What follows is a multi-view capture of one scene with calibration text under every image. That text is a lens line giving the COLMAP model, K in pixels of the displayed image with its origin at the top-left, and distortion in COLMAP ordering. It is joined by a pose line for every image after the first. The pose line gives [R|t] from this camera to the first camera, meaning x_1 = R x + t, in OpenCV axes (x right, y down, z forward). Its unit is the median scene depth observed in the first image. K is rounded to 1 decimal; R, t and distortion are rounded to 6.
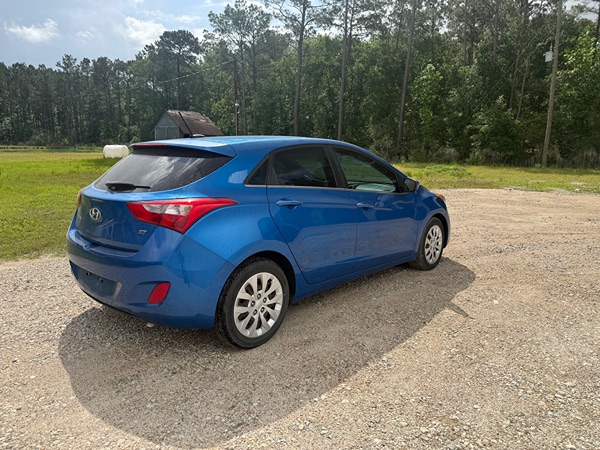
lens RADIAL K [[423.0, 0, 300.0], [0, 423.0, 225.0], [0, 0, 1]] dist [0.045674, -0.051172]
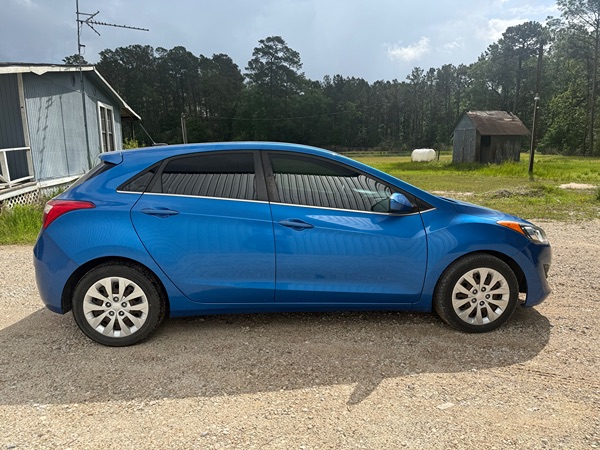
lens RADIAL K [[425.5, 0, 300.0], [0, 425.5, 225.0], [0, 0, 1]] dist [0.006180, -0.023832]
pose [[0.722457, 0.101490, -0.683926, 0.037308], [-0.105905, 0.993739, 0.035593, -0.003922], [0.683257, 0.046717, 0.728682, 0.021945]]
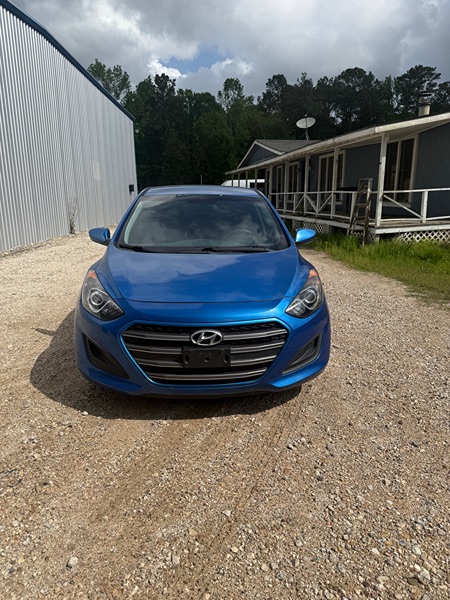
lens RADIAL K [[425.5, 0, 225.0], [0, 425.5, 300.0], [0, 0, 1]] dist [0.006180, -0.023832]
pose [[-0.695767, 0.163557, -0.699398, 0.042702], [-0.135585, 0.926316, 0.351503, -0.018817], [0.705354, 0.339392, -0.622325, 0.104960]]
